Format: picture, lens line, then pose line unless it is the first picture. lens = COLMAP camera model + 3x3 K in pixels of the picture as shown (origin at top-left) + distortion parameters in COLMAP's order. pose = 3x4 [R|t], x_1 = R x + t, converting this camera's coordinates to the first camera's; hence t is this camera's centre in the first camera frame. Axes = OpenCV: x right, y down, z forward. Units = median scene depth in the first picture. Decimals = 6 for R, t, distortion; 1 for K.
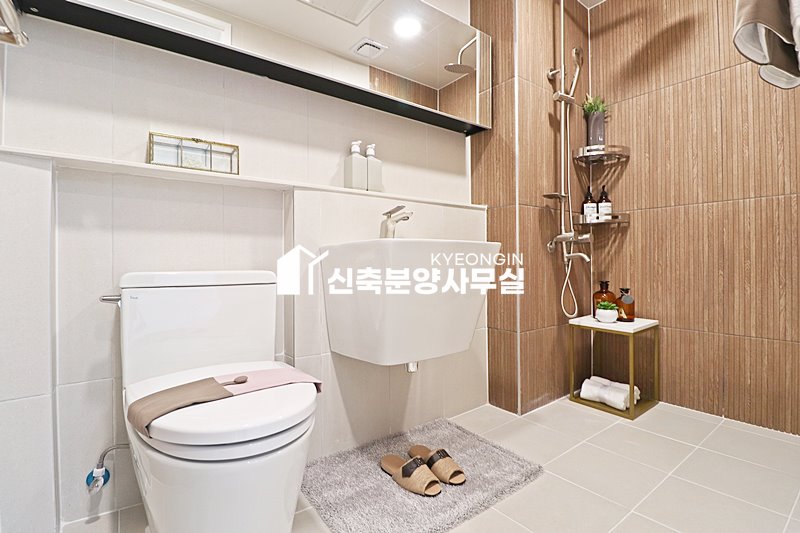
lens RADIAL K [[372.2, 0, 399.6], [0, 372.2, 259.4], [0, 0, 1]] dist [0.001329, -0.013806]
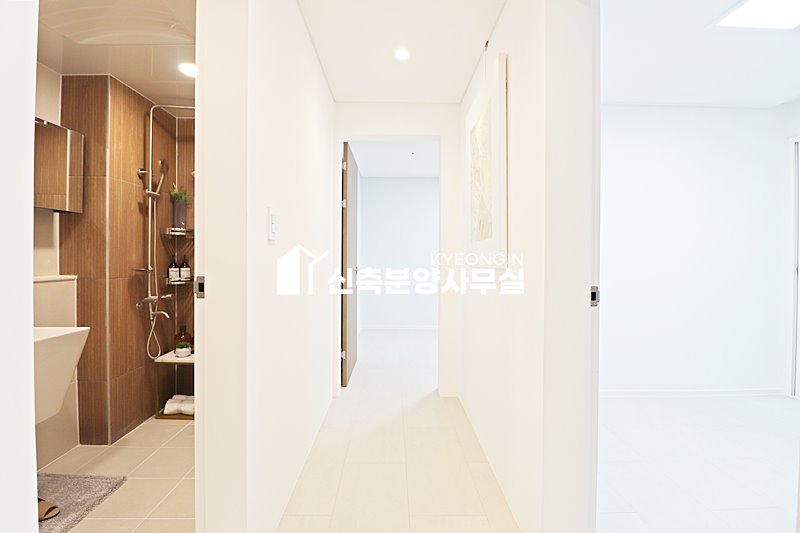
lens RADIAL K [[372.2, 0, 399.6], [0, 372.2, 259.4], [0, 0, 1]] dist [0.001329, -0.013806]
pose [[0.582791, 0.001572, 0.812620, -0.116643], [-0.016844, 0.999807, 0.010146, -0.229278], [-0.812447, -0.019601, 0.582705, -0.492215]]
